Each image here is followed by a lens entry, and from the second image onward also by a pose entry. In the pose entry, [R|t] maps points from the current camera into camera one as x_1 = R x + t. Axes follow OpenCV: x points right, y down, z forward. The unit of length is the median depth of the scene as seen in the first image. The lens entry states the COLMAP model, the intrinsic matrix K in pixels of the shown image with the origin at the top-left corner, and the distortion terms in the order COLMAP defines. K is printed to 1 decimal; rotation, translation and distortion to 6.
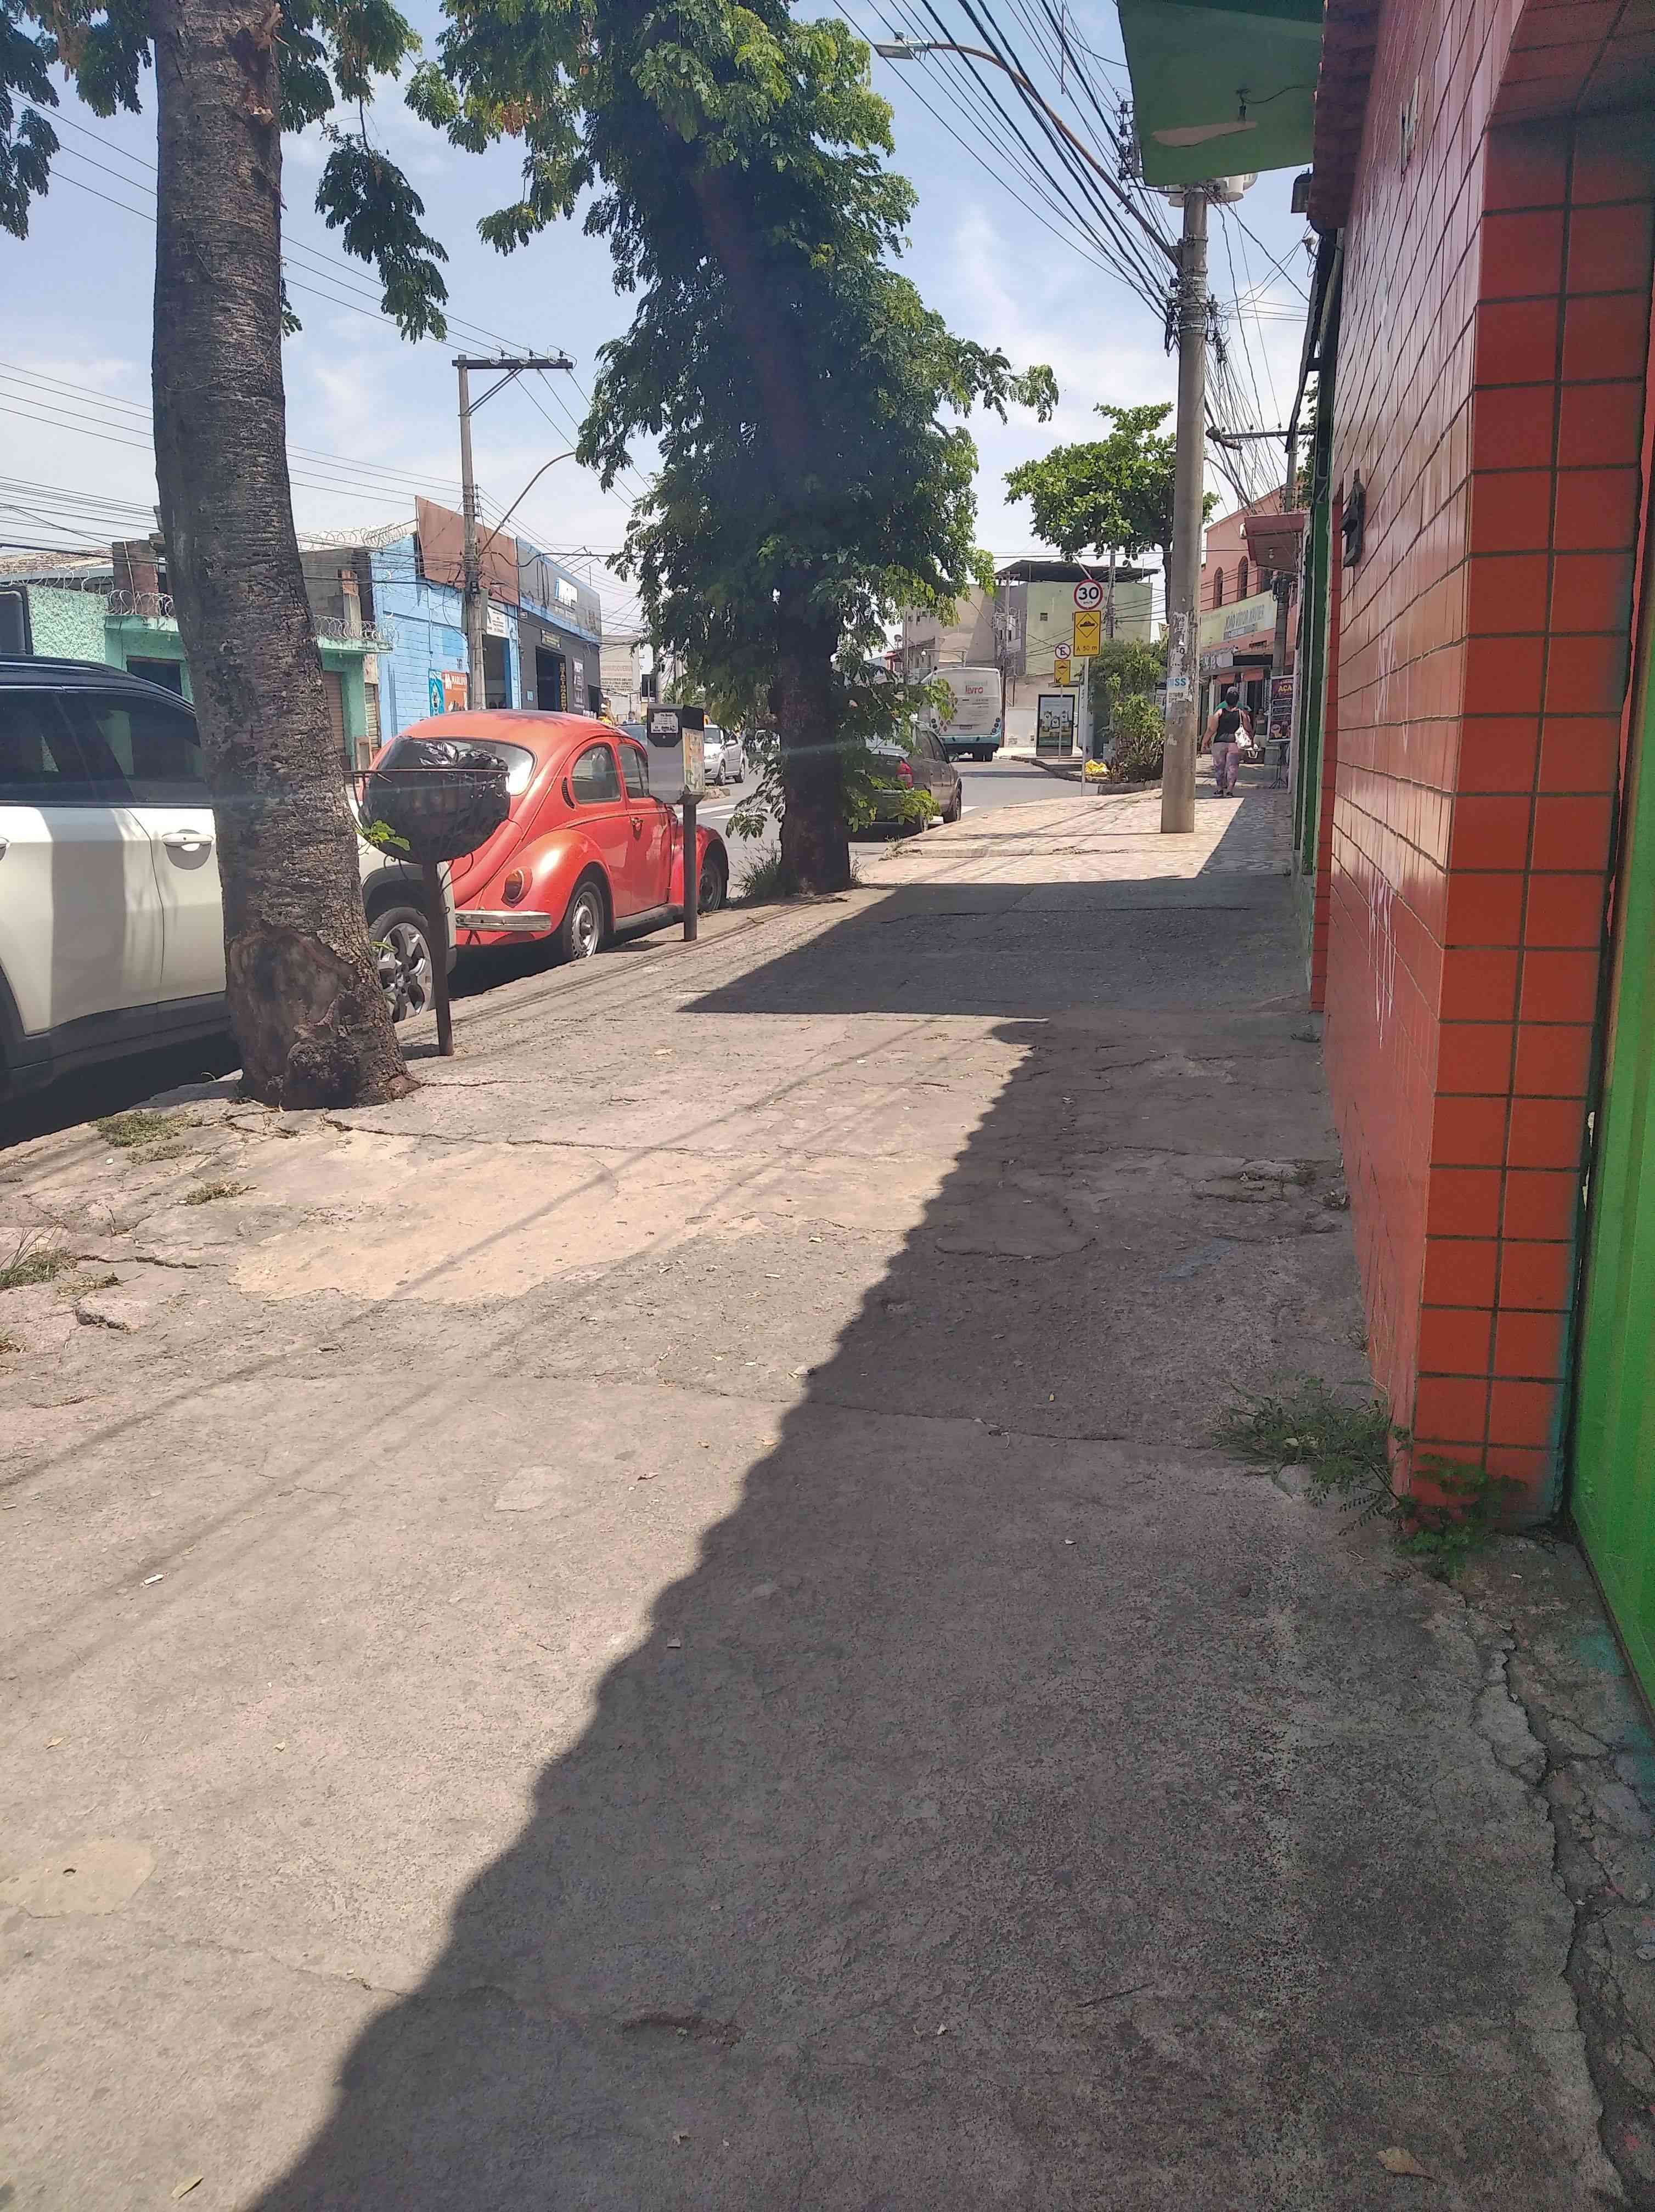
lens RADIAL K [[1690.0, 0, 829.1], [0, 1690.0, 1105.3], [0, 0, 1]] dist [0.092692, -0.197566]
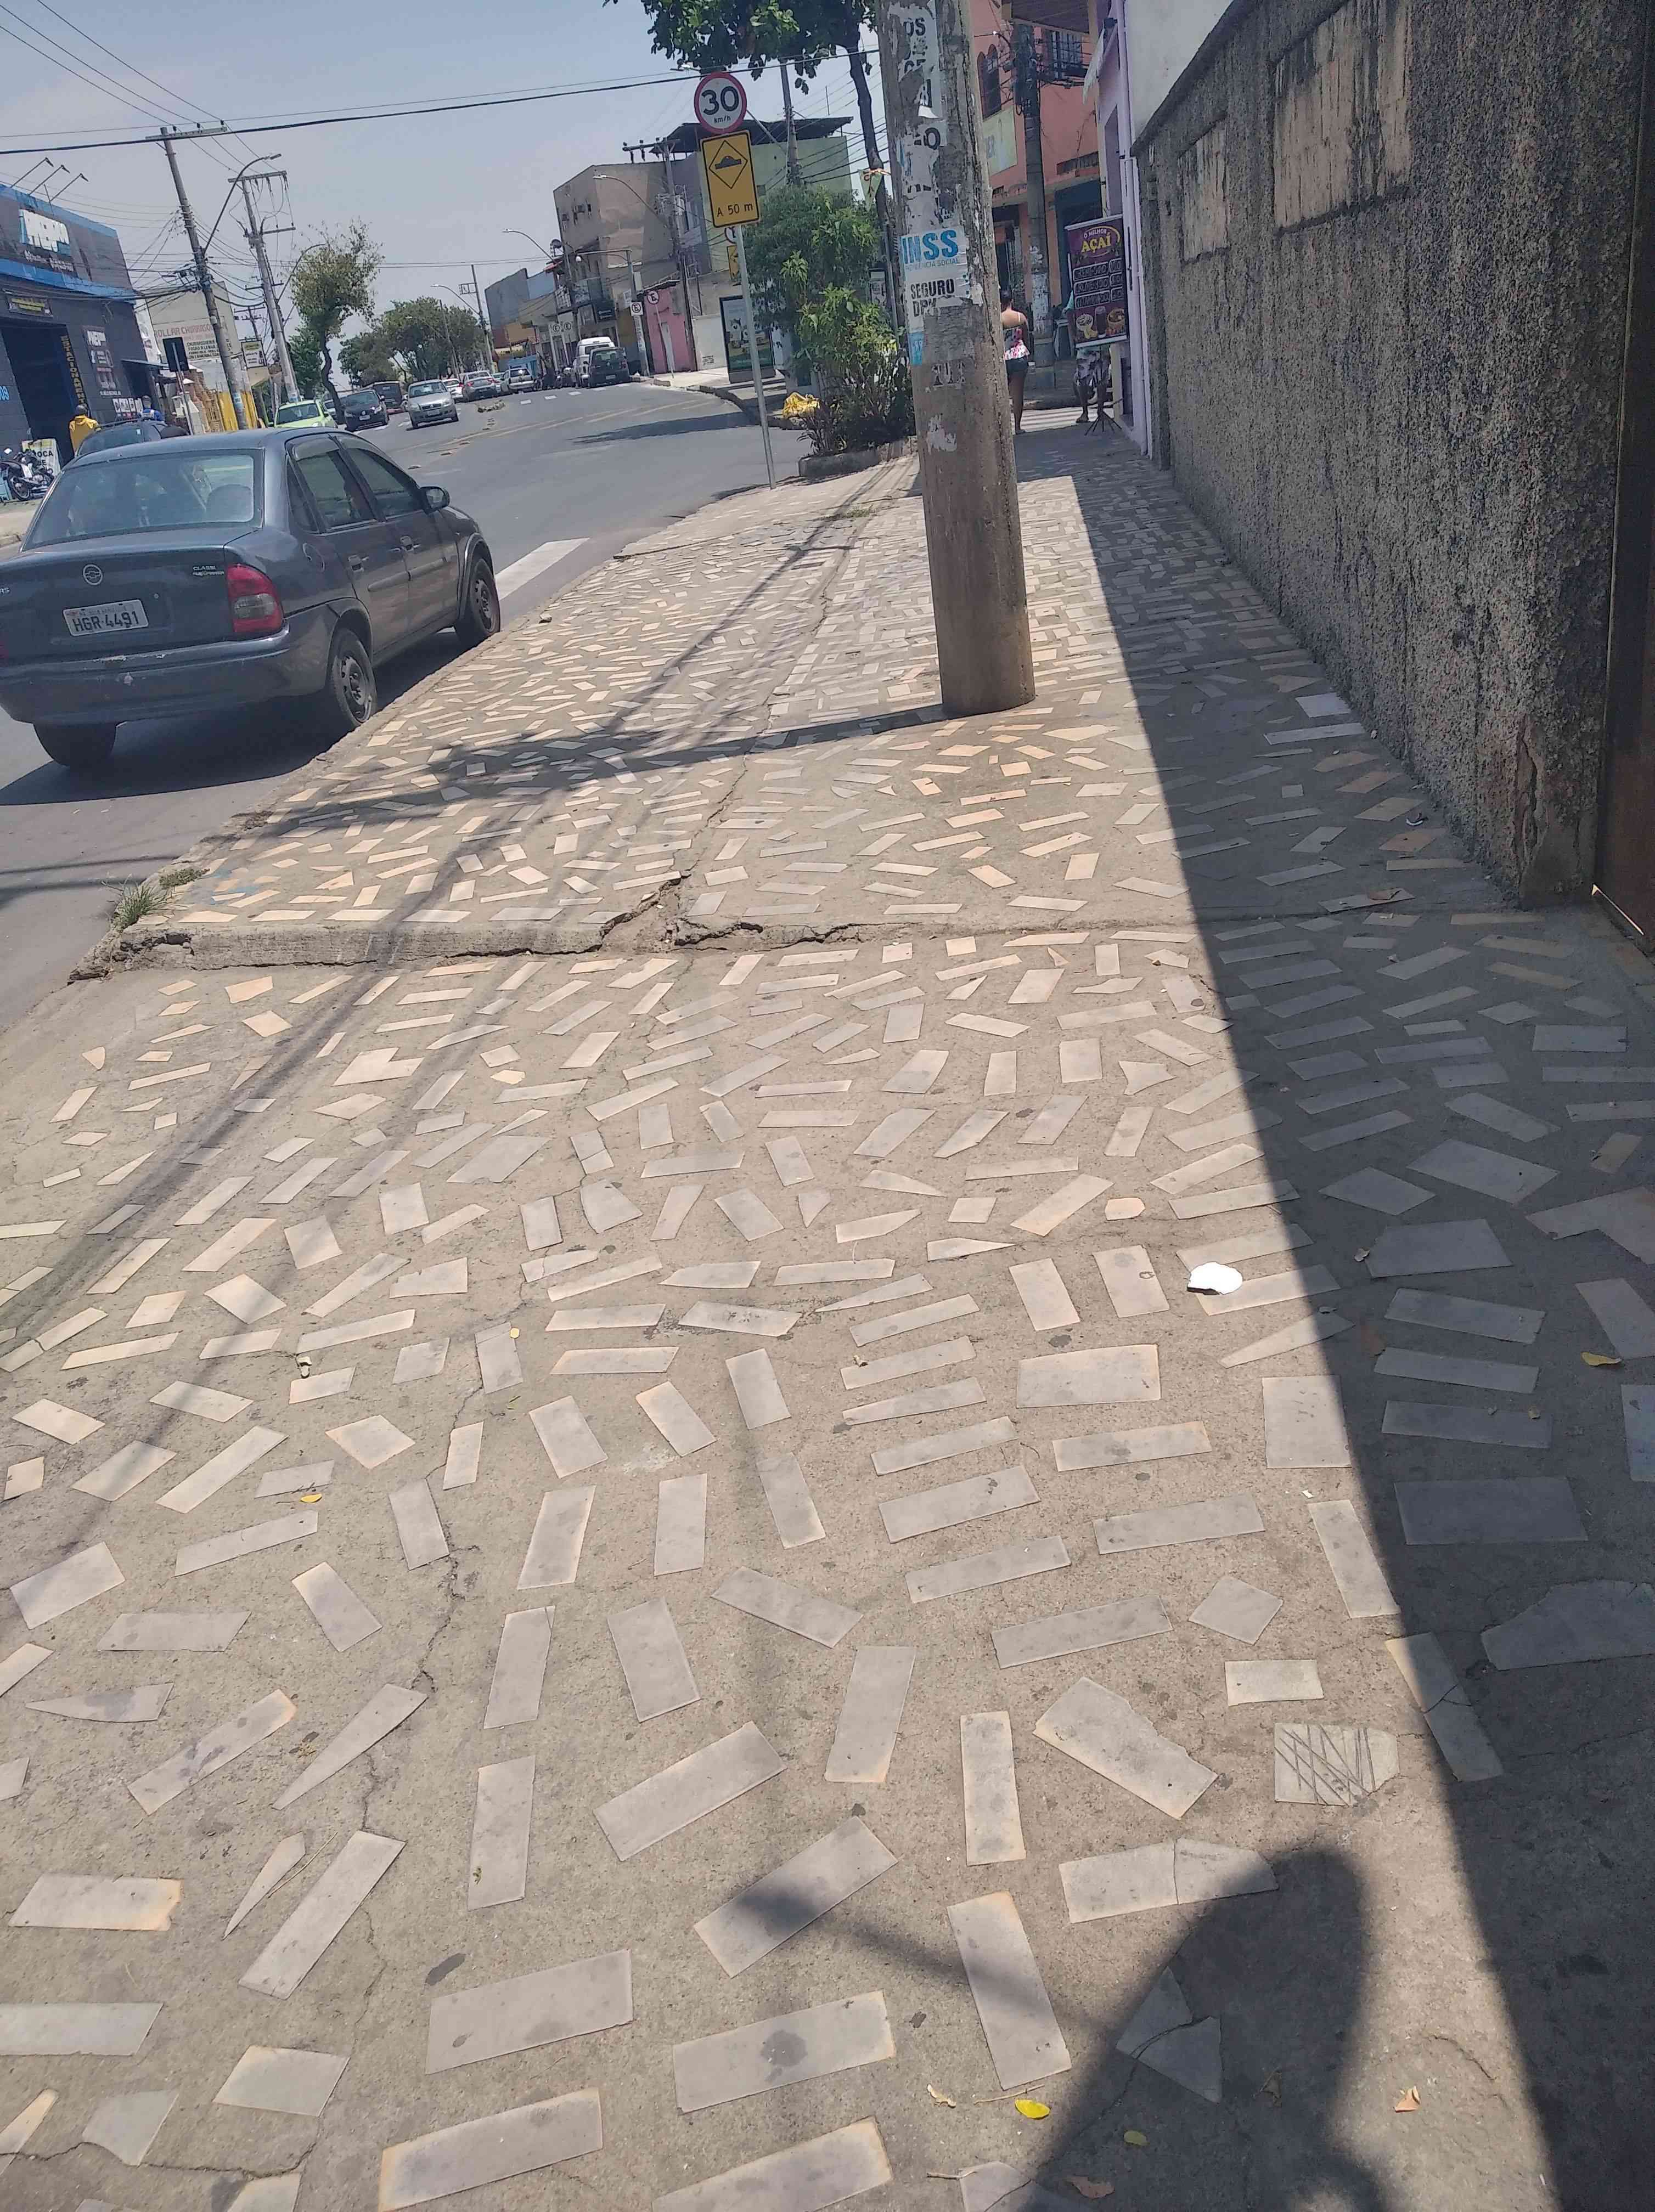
lens RADIAL K [[1696.8, 0, 831.4], [0, 1696.8, 1101.4], [0, 0, 1]] dist [0.065410, -0.116134]
pose [[0.980295, -0.170850, 0.099156, 0.056185], [0.147760, 0.967342, 0.205953, -0.071917], [-0.131105, -0.187243, 0.973525, 0.292208]]
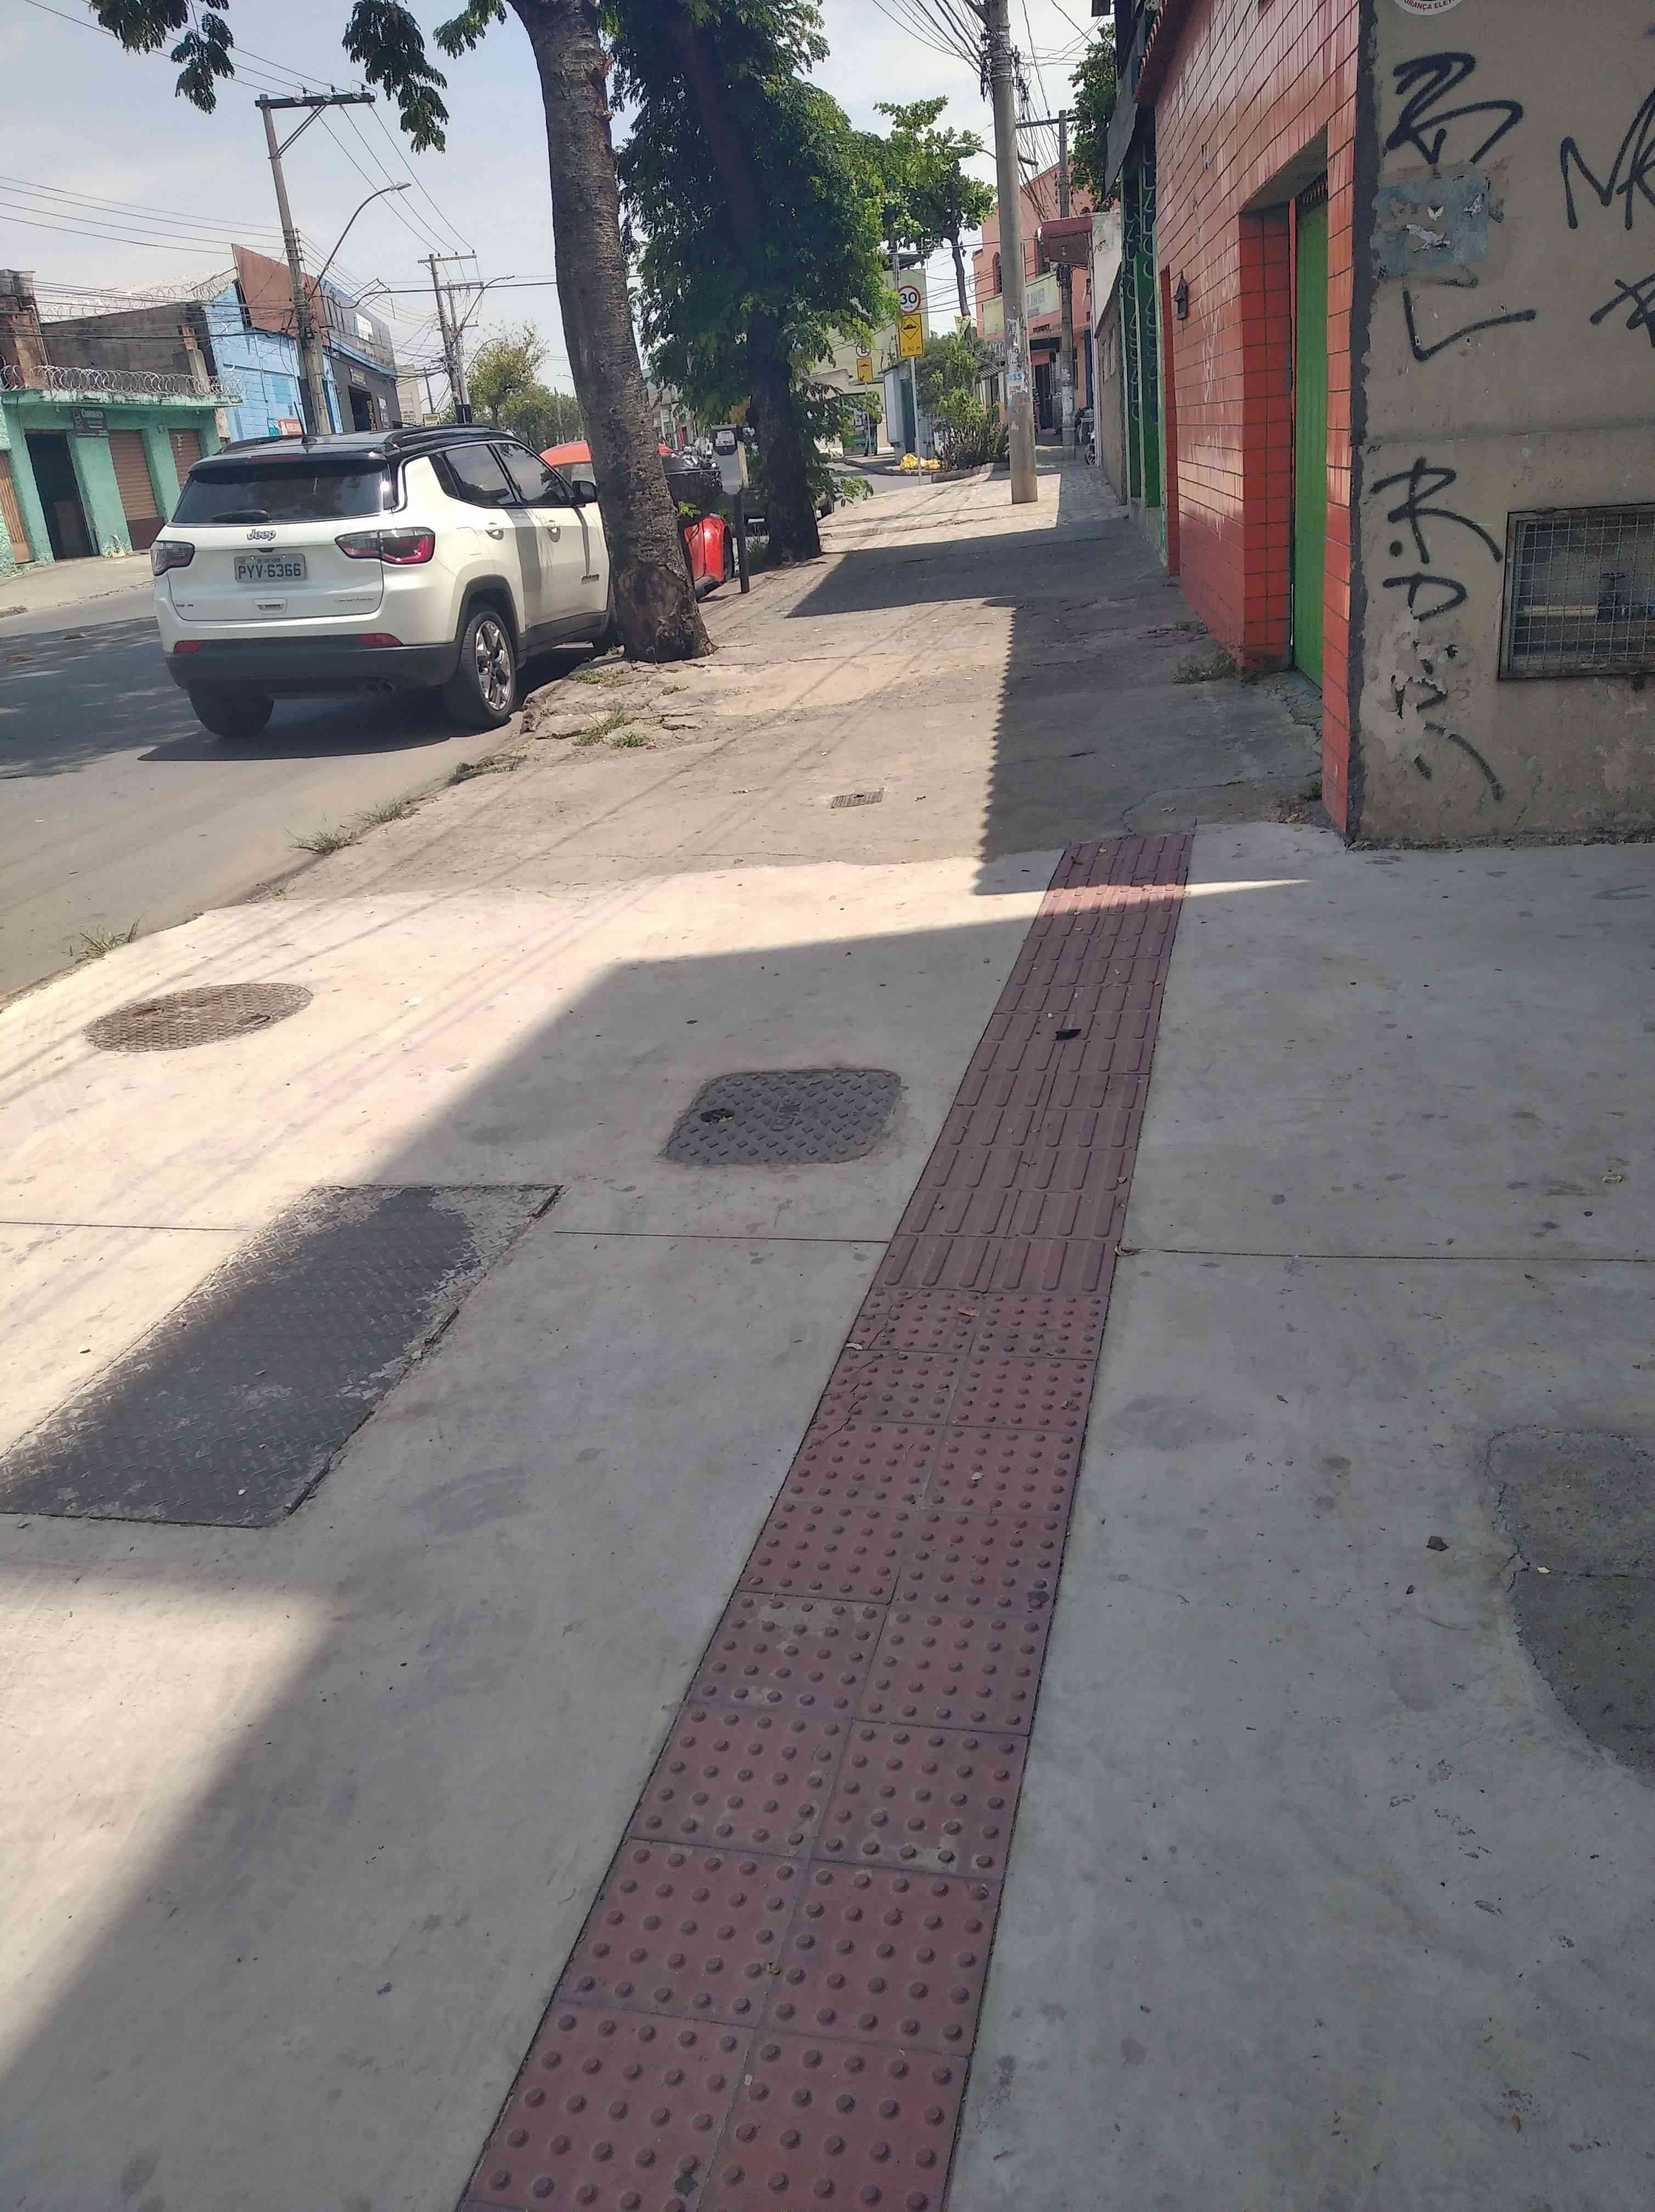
lens RADIAL K [[1698.2, 0, 846.2], [0, 1698.2, 1103.4], [0, 0, 1]] dist [0.001603, -0.000444]
pose [[0.987055, -0.124831, 0.100698, -0.048947], [0.107731, 0.981168, 0.160323, 0.027324], [-0.118815, -0.147399, 0.981915, -0.128602]]
